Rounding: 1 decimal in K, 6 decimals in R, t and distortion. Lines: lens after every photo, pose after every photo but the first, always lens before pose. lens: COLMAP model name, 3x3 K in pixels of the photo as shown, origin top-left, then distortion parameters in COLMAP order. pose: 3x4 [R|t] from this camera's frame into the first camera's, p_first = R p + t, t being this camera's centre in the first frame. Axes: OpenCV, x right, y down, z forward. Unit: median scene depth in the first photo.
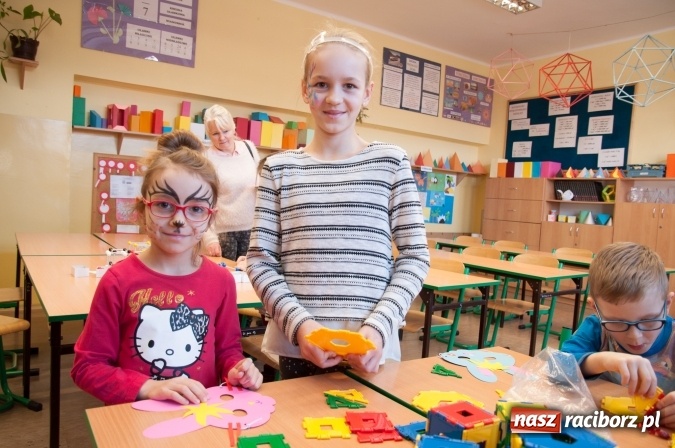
lens RADIAL K [[502.9, 0, 327.8], [0, 502.9, 242.9], [0, 0, 1]] dist [-0.154683, 0.117864]
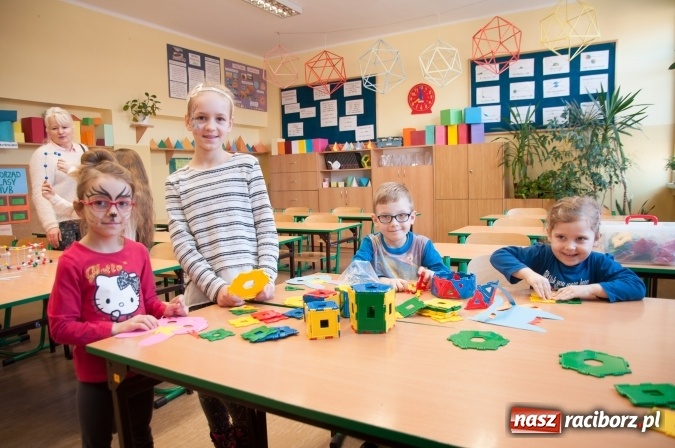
lens RADIAL K [[502.9, 0, 327.8], [0, 502.9, 242.9], [0, 0, 1]] dist [-0.154683, 0.117864]
pose [[0.896291, -0.137840, 0.421501, -0.089839], [0.117547, 0.990314, 0.073899, 0.001177], [-0.427604, -0.016688, 0.903812, -0.144661]]
